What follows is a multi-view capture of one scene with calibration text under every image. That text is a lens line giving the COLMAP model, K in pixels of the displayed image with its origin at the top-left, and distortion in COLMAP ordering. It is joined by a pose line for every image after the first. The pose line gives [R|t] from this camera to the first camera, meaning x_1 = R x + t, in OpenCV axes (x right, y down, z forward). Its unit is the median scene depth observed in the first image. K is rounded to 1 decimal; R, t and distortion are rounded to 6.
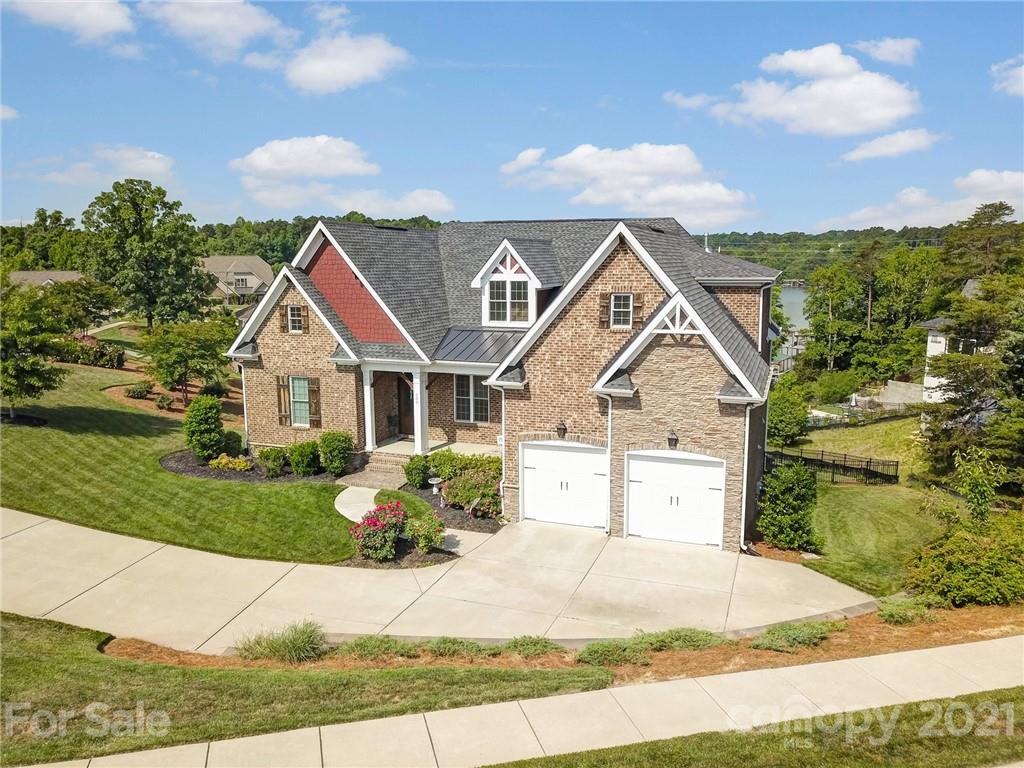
lens RADIAL K [[778.0, 0, 514.0], [0, 778.0, 383.6], [0, 0, 1]] dist [0.011414, -0.023772]
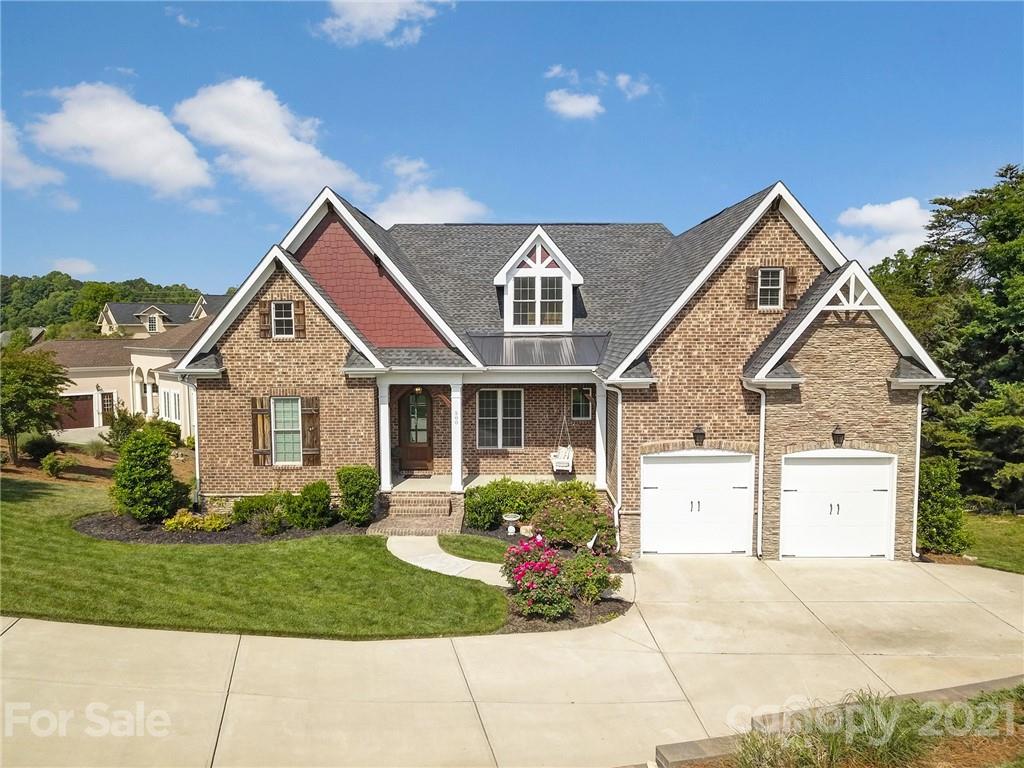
lens RADIAL K [[778.0, 0, 509.5], [0, 778.0, 383.8], [0, 0, 1]] dist [0.011414, -0.023772]
pose [[0.943295, -0.024846, 0.331025, -0.356180], [0.053720, 0.995476, -0.078363, 0.053007], [-0.327580, 0.091702, 0.940363, 0.258083]]
